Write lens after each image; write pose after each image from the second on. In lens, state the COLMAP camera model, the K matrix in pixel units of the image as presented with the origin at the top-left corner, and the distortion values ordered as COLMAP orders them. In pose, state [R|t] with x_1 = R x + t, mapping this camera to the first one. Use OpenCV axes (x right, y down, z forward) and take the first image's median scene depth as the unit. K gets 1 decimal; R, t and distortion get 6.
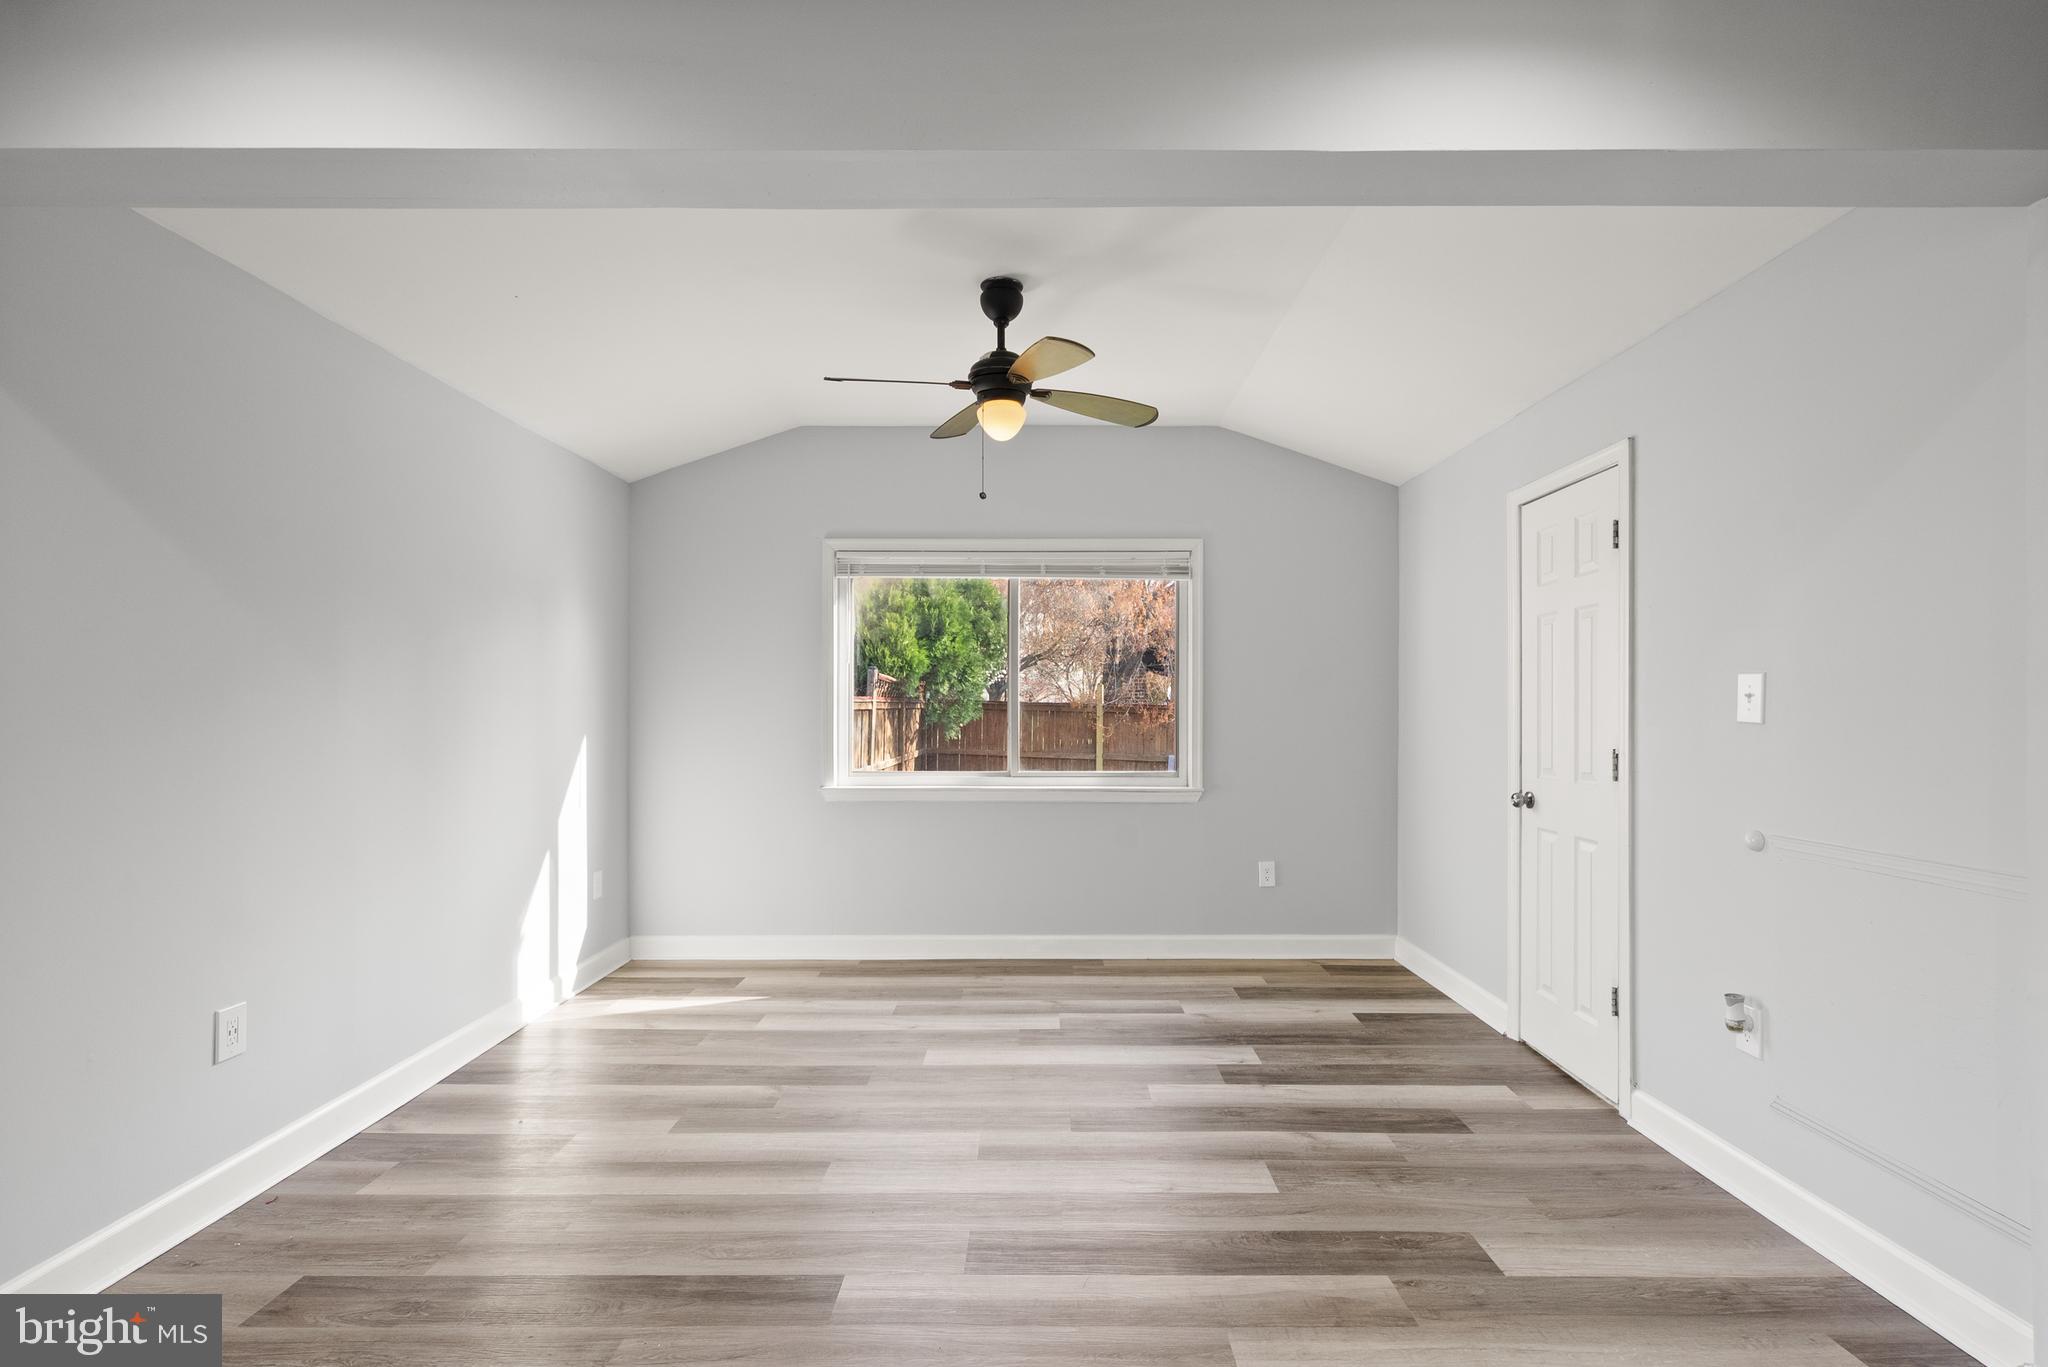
lens RADIAL K [[968.3, 0, 975.7], [0, 968.3, 696.9], [0, 0, 1]] dist [0.001594, 0.000400]
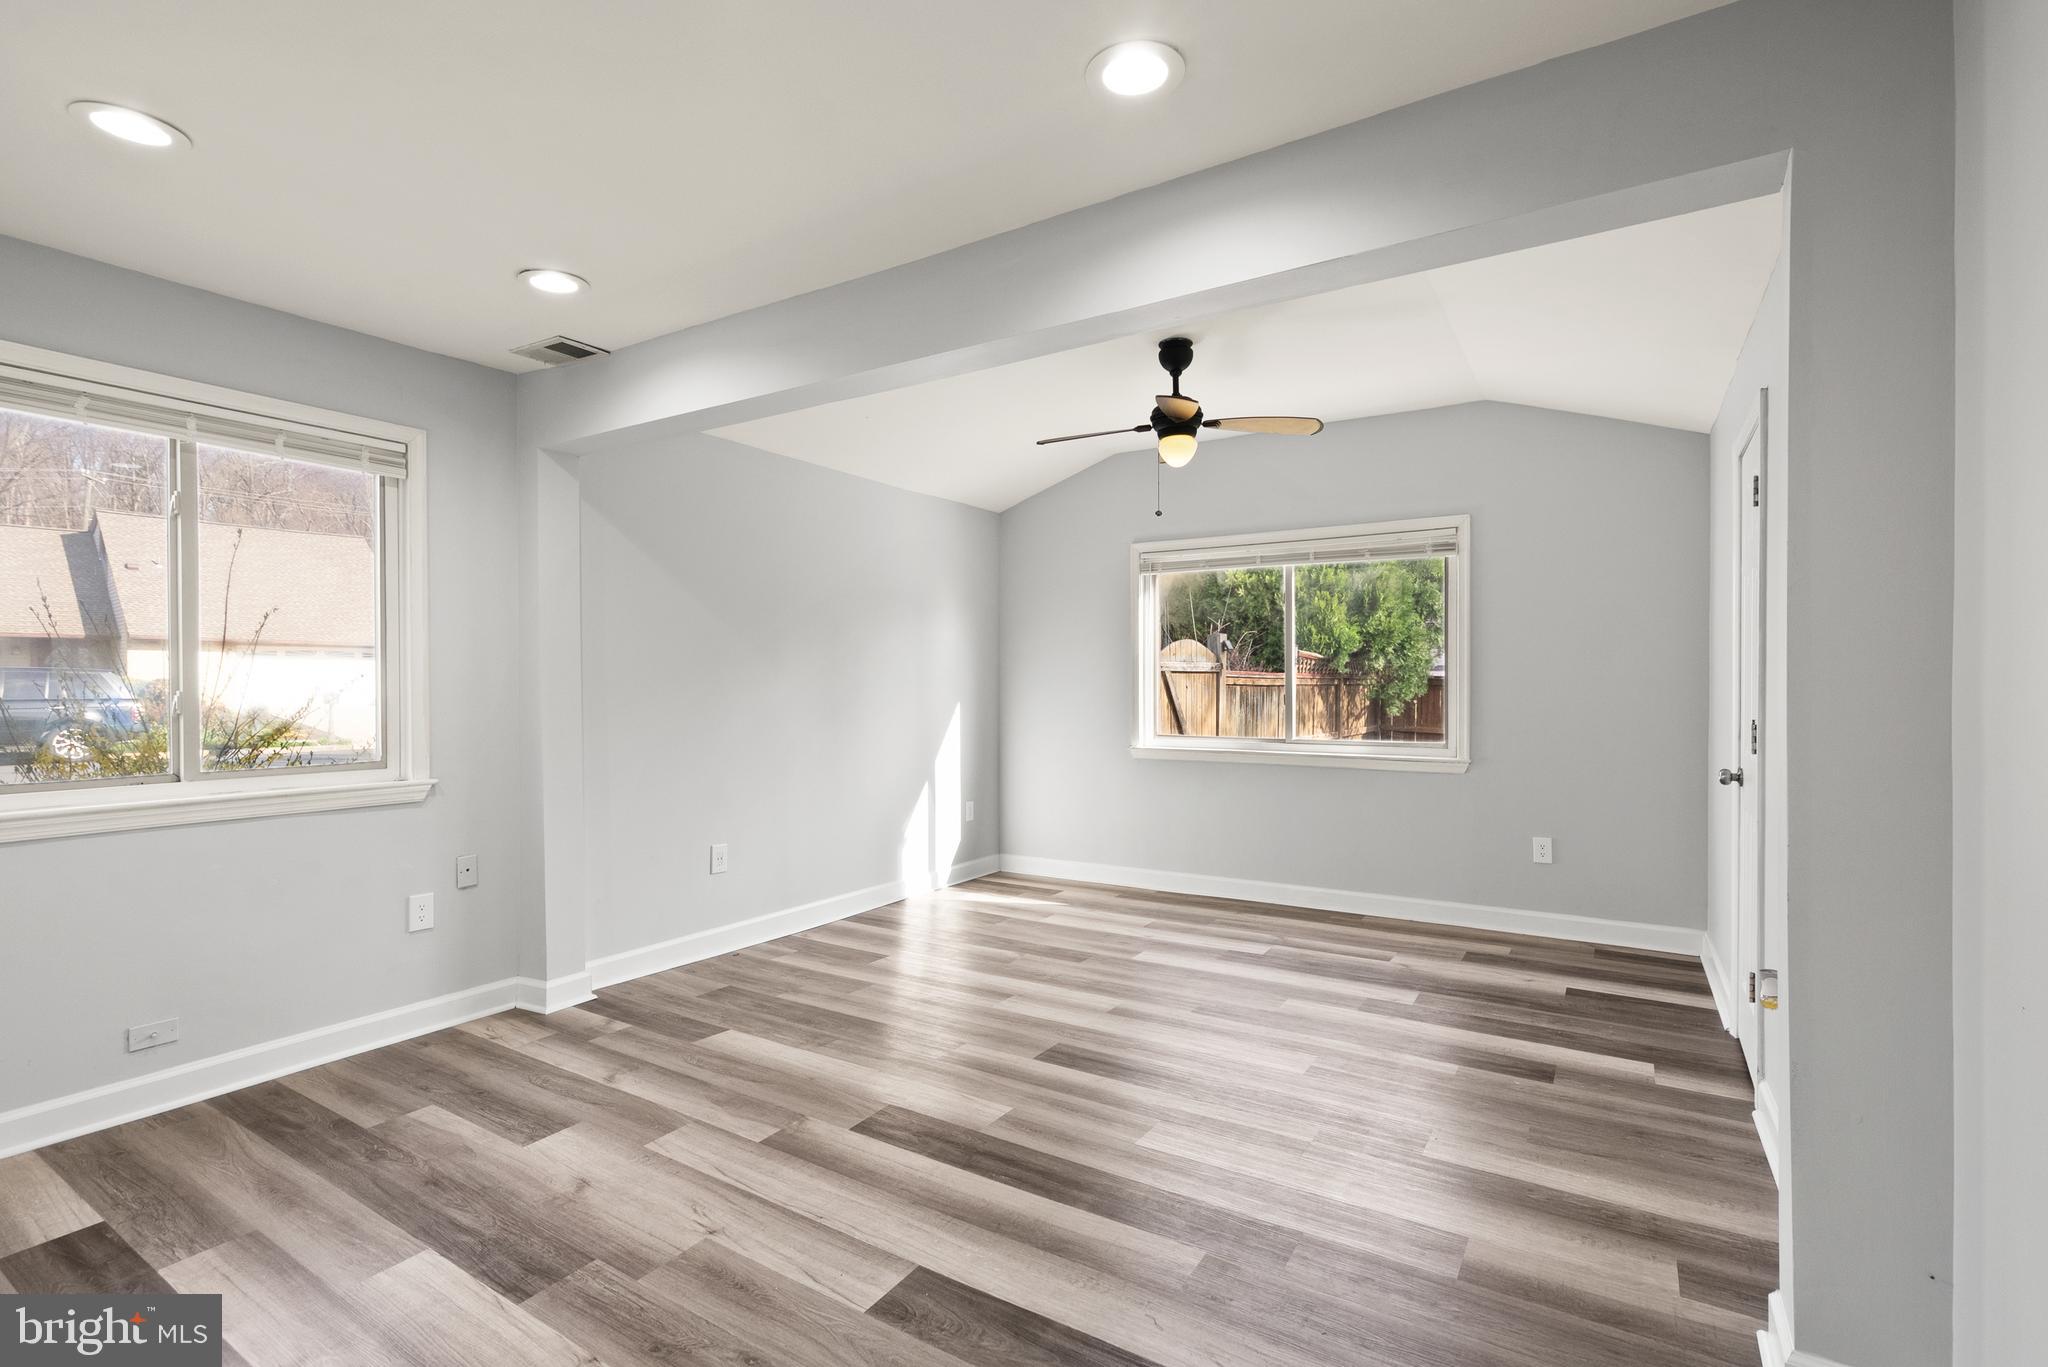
lens RADIAL K [[982.4, 0, 953.9], [0, 982.4, 674.0], [0, 0, 1]] dist [-0.004727, -0.000259]
pose [[0.819979, -0.007601, -0.572343, 0.407617], [0.006684, 0.999971, -0.003705, 0.004797], [0.572355, -0.000788, 0.820006, -0.164067]]
